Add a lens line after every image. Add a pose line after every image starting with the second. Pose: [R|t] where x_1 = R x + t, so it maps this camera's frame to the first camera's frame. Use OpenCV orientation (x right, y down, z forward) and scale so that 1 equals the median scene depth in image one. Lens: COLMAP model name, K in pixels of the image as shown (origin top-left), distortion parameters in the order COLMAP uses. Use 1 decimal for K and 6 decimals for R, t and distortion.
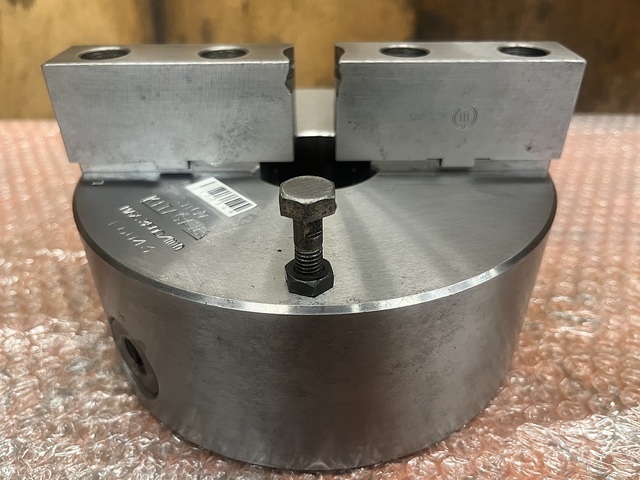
lens RADIAL K [[509.4, 0, 320.0], [0, 509.4, 240.0], [0, 0, 1]] dist [-0.004049, -0.004926]
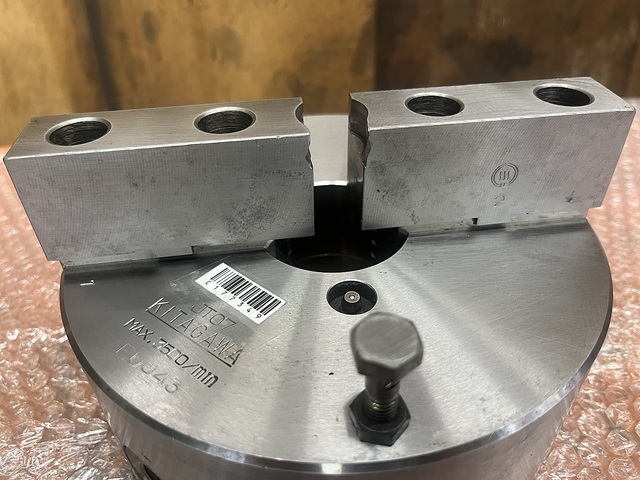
lens RADIAL K [[511.7, 0, 320.0], [0, 511.7, 240.0], [0, 0, 1]] dist [-0.002469, -0.000343]
pose [[0.991455, -0.091003, 0.093468, -0.131736], [0.084436, 0.993826, 0.071970, -0.220151], [-0.099441, -0.063463, 0.993018, 0.133028]]
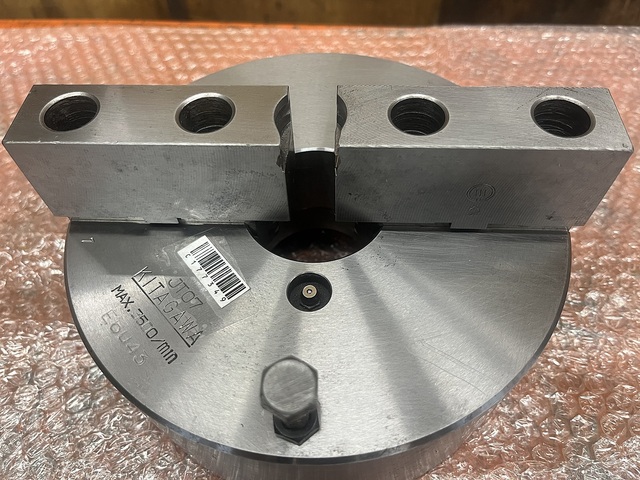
lens RADIAL K [[511.7, 0, 320.0], [0, 511.7, 240.0], [0, 0, 1]] dist [-0.002469, -0.000343]
pose [[0.998504, 0.028250, -0.046816, 0.050147], [-0.009364, 0.931897, 0.362602, -0.484734], [0.053871, -0.361621, 0.930768, 0.128900]]
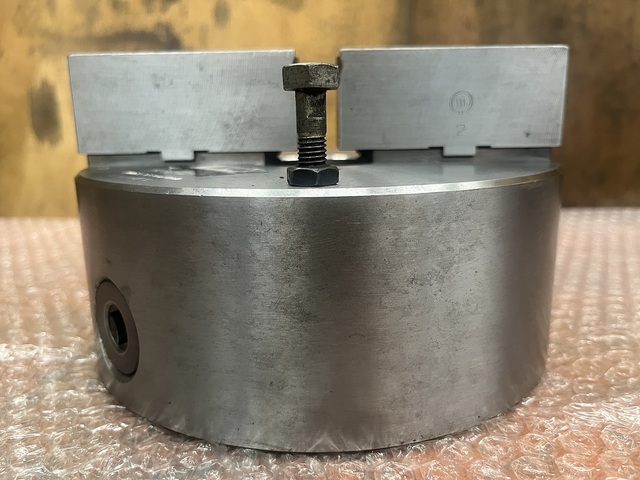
lens RADIAL K [[511.7, 0, 320.0], [0, 511.7, 240.0], [0, 0, 1]] dist [-0.002469, -0.000343]
pose [[0.999907, -0.010826, -0.008305, -0.000828], [0.007152, 0.934202, -0.356672, 0.396857], [0.011620, 0.356579, 0.934193, 0.114463]]
